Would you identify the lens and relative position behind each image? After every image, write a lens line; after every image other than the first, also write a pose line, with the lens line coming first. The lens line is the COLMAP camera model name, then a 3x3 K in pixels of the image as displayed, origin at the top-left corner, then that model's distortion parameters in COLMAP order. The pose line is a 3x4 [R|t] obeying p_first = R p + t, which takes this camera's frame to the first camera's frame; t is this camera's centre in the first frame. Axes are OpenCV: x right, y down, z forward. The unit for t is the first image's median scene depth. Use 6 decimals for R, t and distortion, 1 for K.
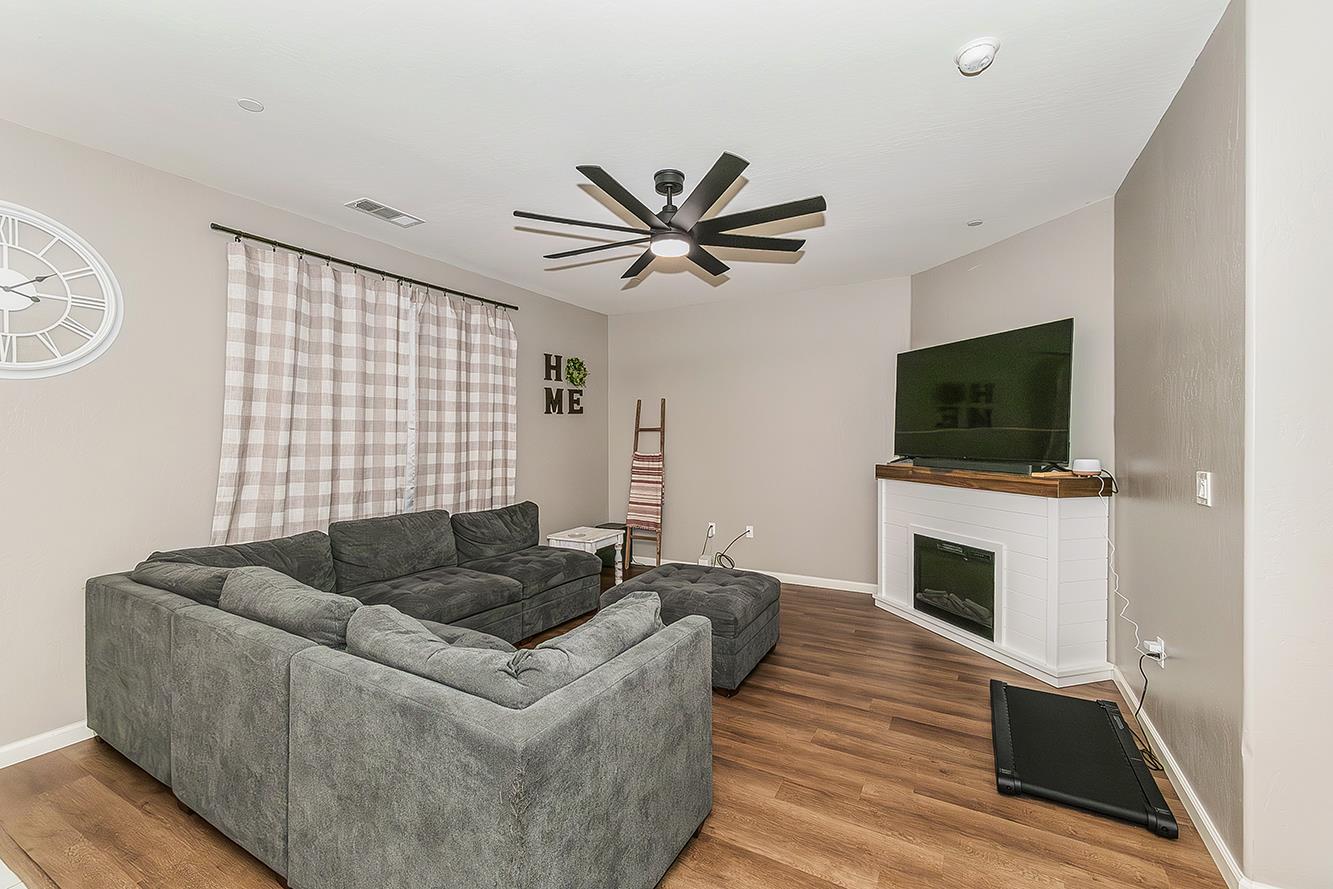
lens RADIAL K [[554.8, 0, 666.5], [0, 554.8, 444.5], [0, 0, 1]] dist [0.000891, 0.000248]
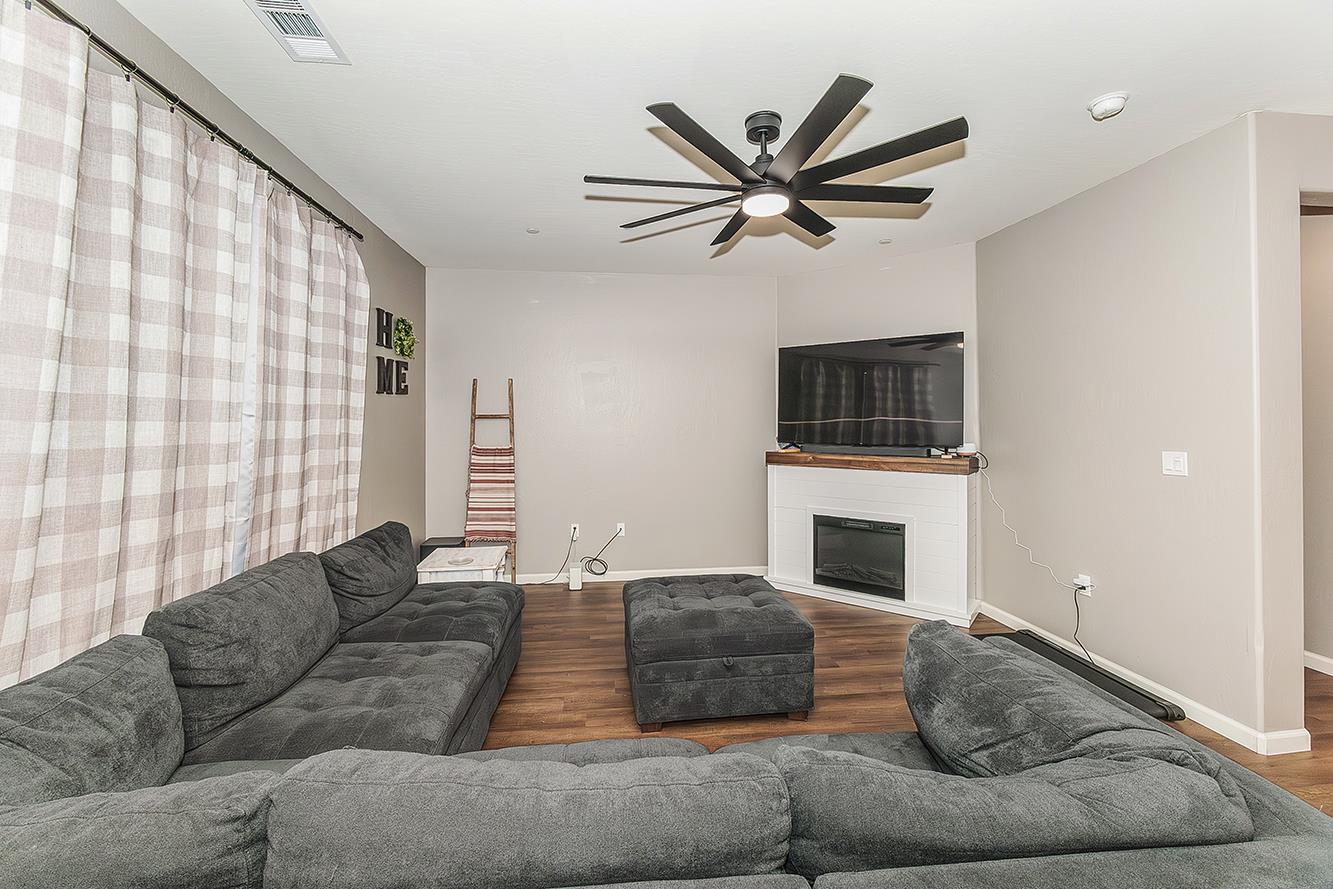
lens RADIAL K [[558.9, 0, 665.8], [0, 558.9, 423.2], [0, 0, 1]] dist [0.001625, 0.000015]
pose [[0.814365, -0.002807, 0.580347, -0.419520], [0.008890, 0.999931, -0.007639, -0.012091], [-0.580285, 0.011380, 0.814334, 0.272160]]
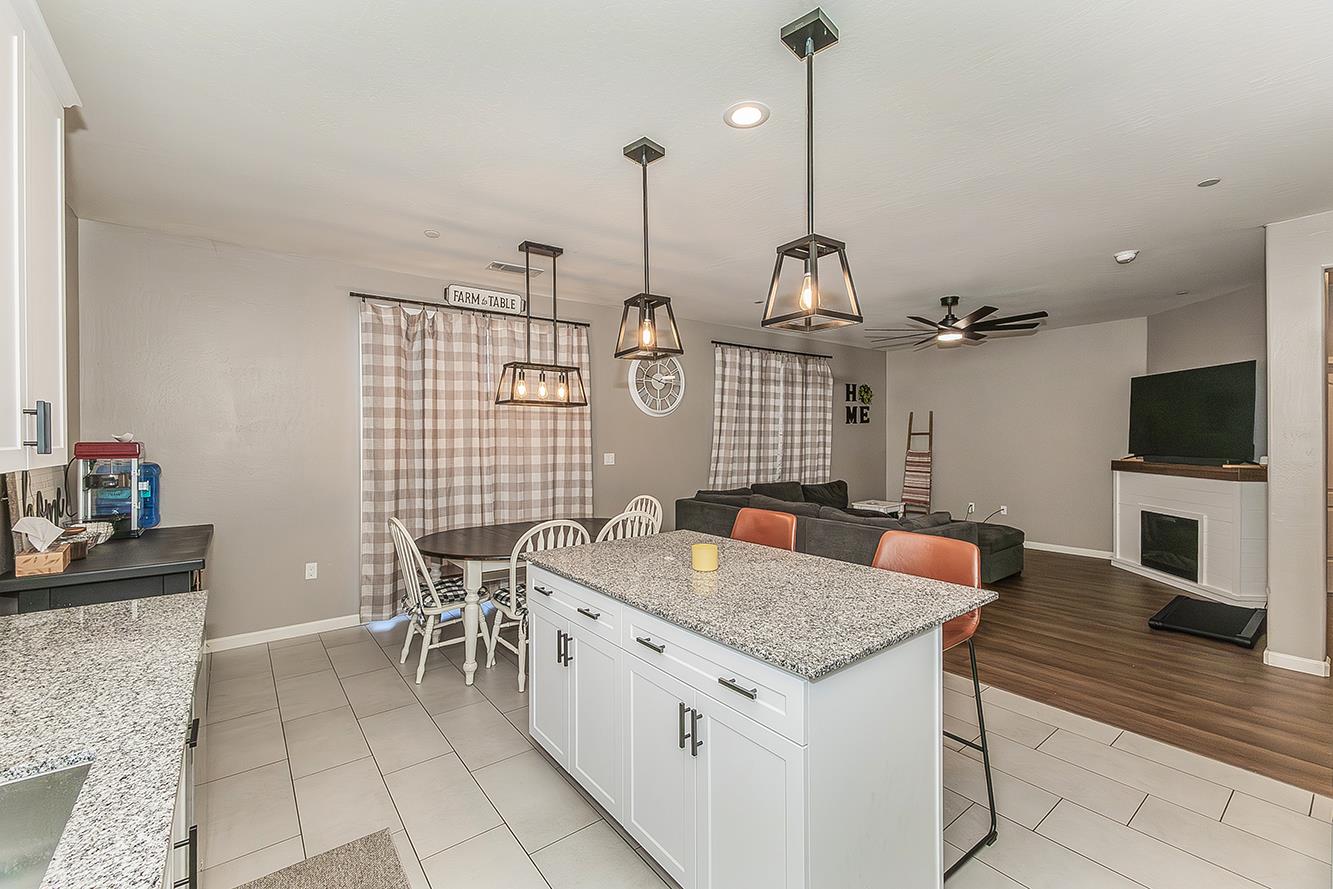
lens RADIAL K [[554.8, 0, 666.5], [0, 554.8, 444.5], [0, 0, 1]] dist [0.000891, 0.000248]
pose [[0.917914, 0.004995, -0.396749, -0.087034], [-0.005154, 0.999986, 0.000667, 0.002882], [0.396747, 0.001433, 0.917927, -0.723046]]
